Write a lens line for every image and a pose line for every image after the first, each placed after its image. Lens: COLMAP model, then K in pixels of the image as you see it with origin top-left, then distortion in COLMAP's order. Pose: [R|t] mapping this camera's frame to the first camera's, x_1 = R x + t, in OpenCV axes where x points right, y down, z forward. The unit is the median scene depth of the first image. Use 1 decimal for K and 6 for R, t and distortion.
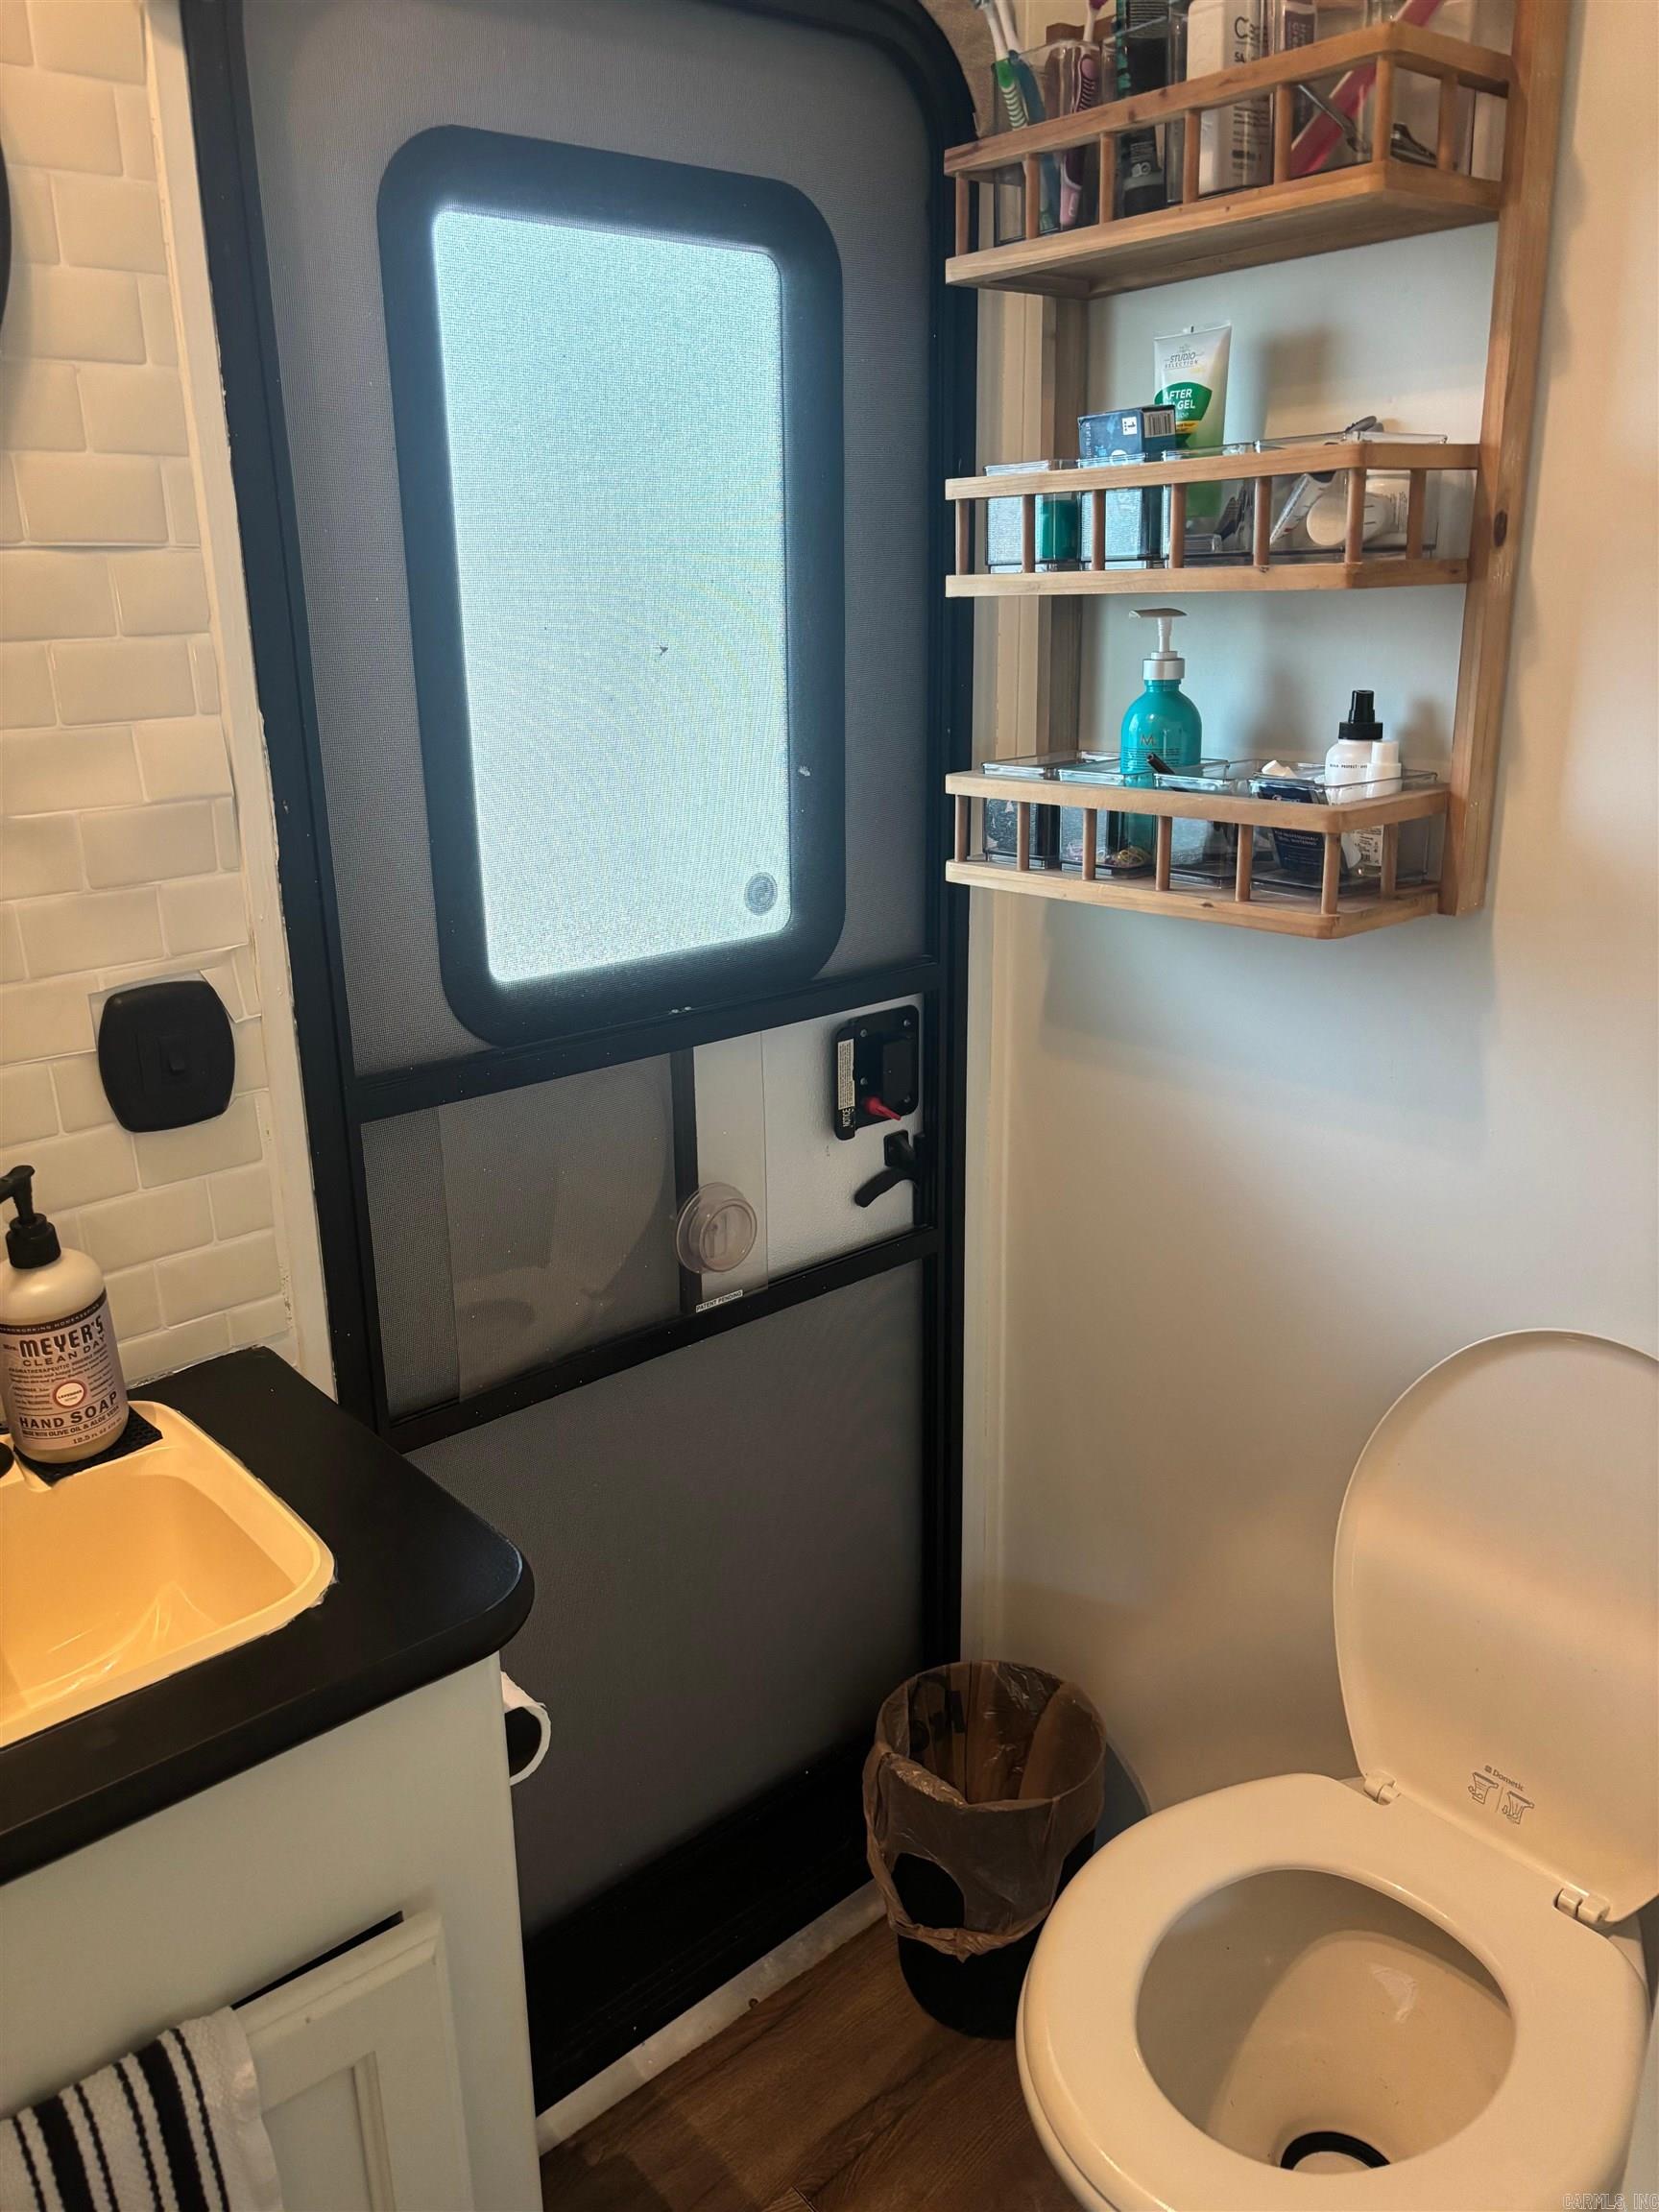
lens RADIAL K [[1663.3, 0, 829.3], [0, 1663.3, 1103.7], [0, 0, 1]] dist [0.009637, -0.011589]
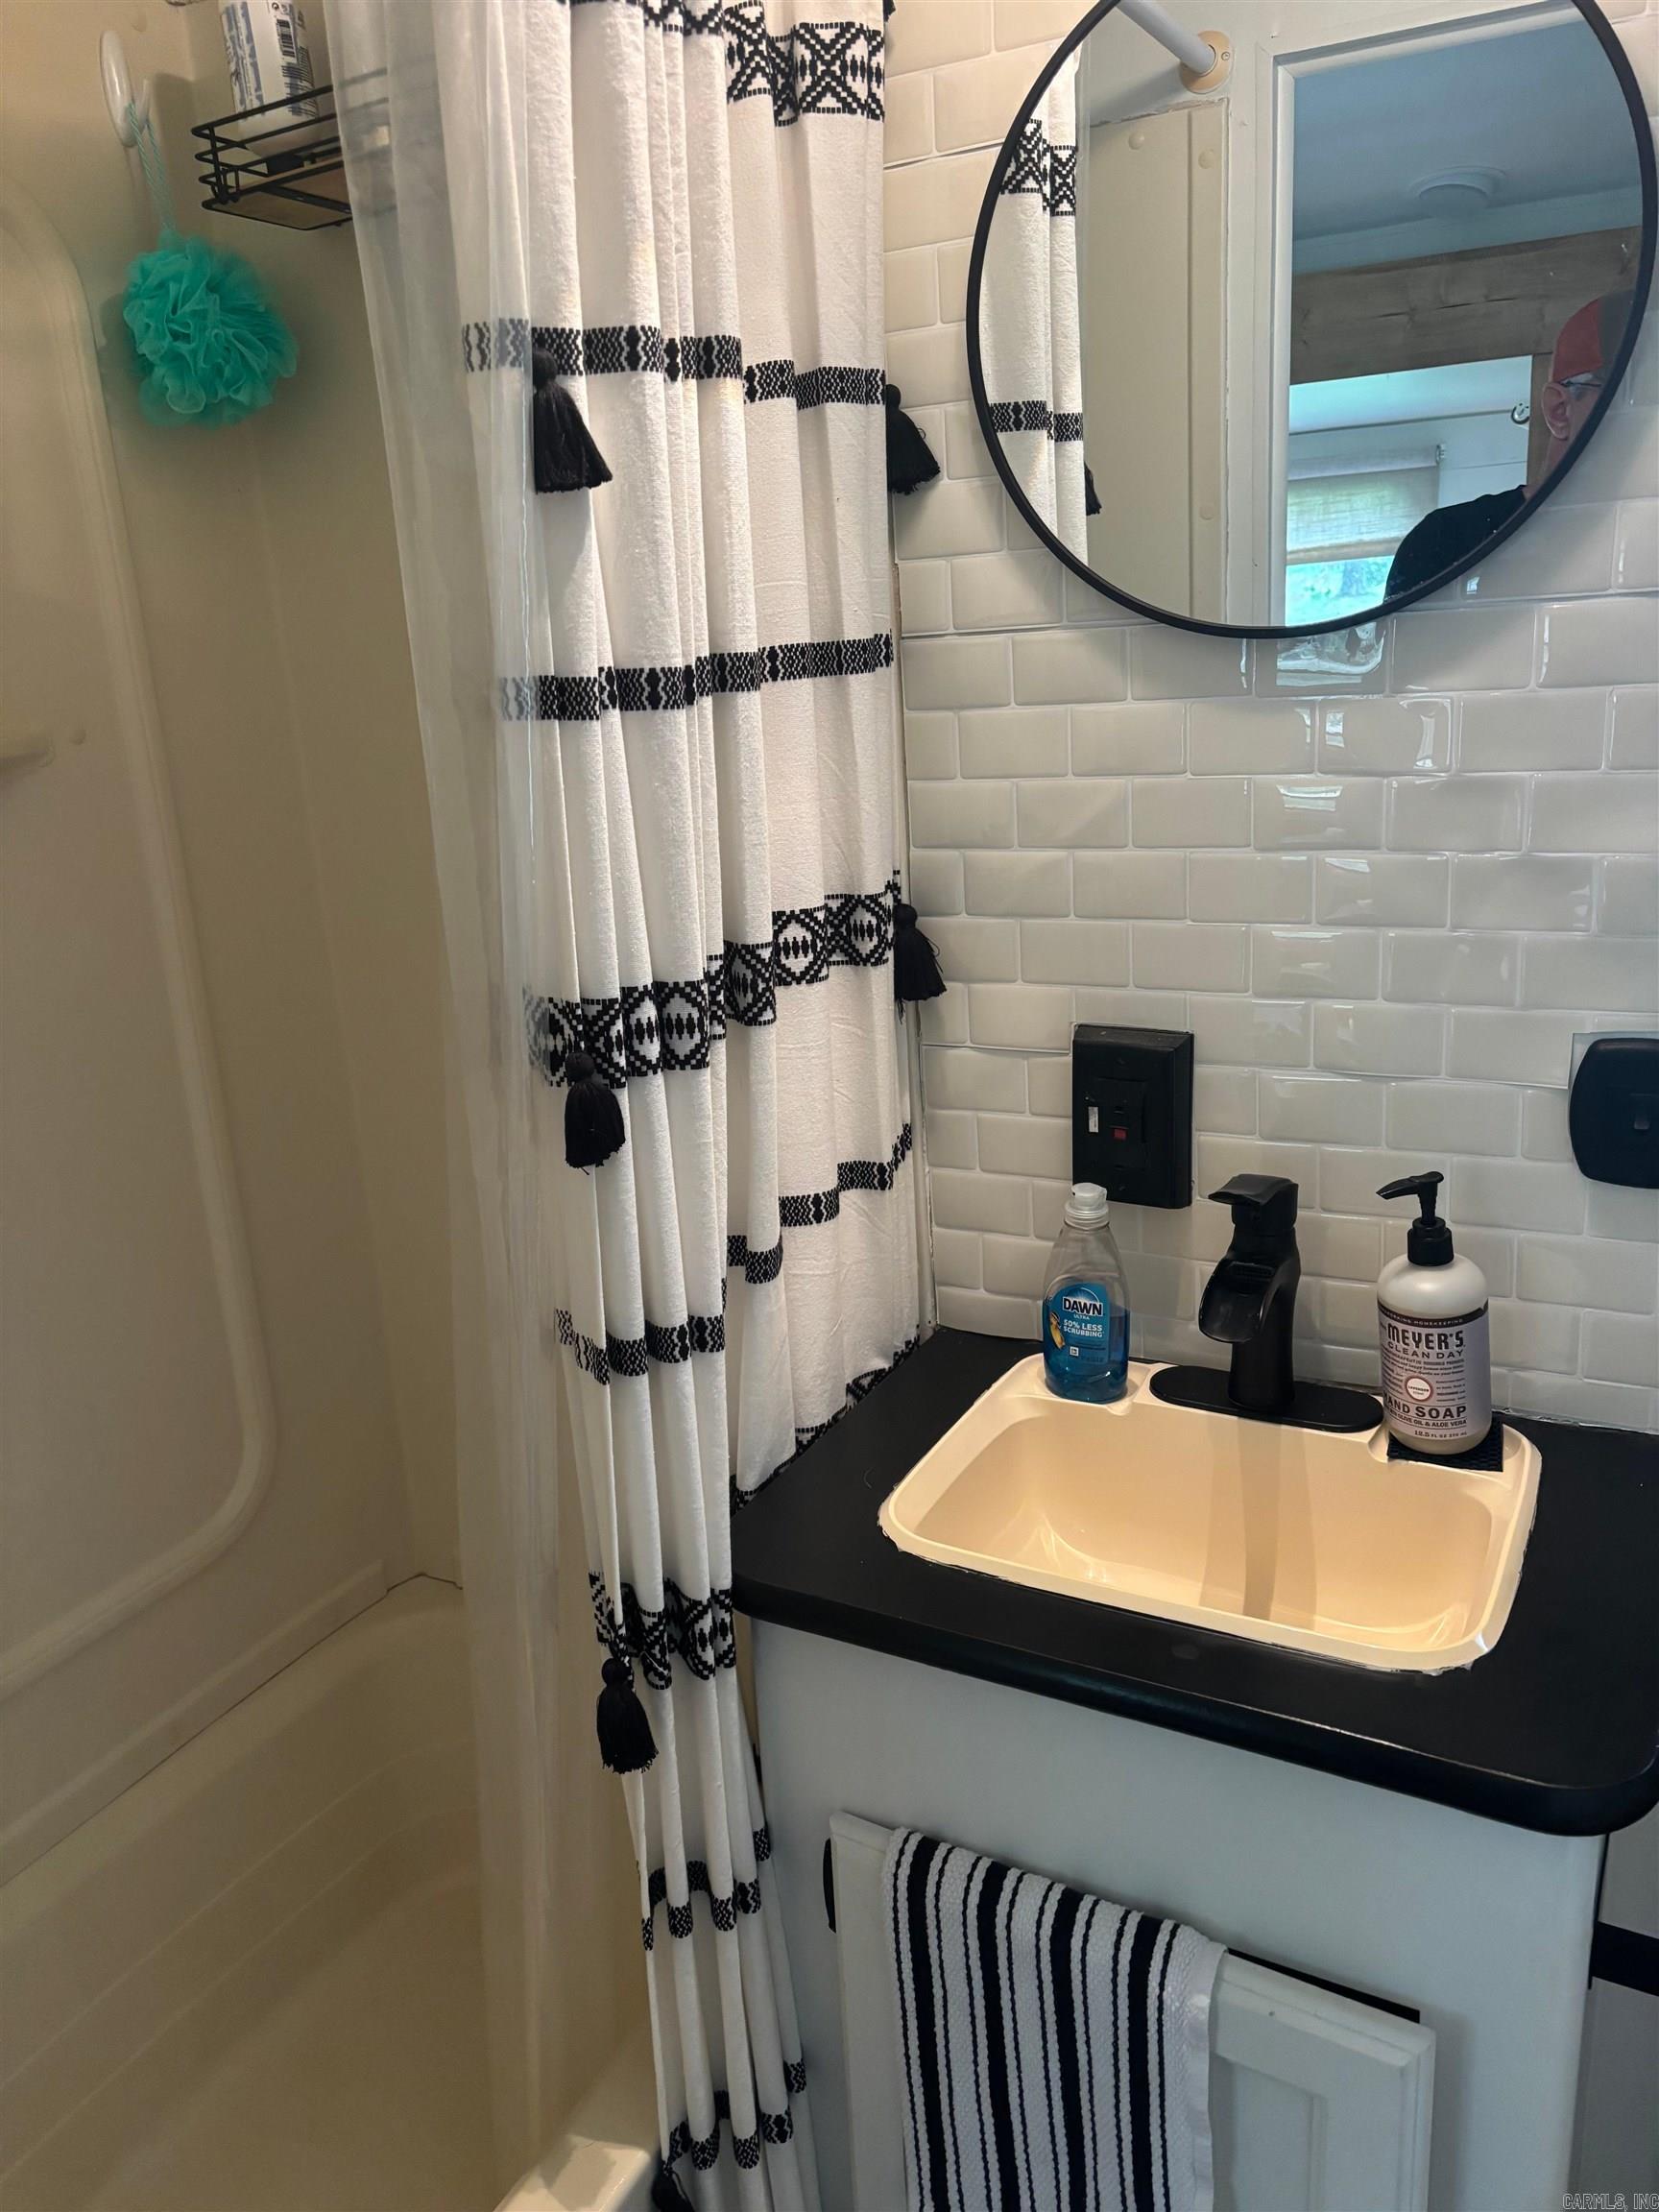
lens RADIAL K [[1663.3, 0, 832.5], [0, 1663.3, 1102.8], [0, 0, 1]] dist [0.009637, -0.011589]
pose [[0.343275, 0.250638, -0.905176, 0.338094], [-0.237260, 0.955621, 0.174629, -0.098832], [0.908774, 0.154816, 0.387507, 0.214987]]
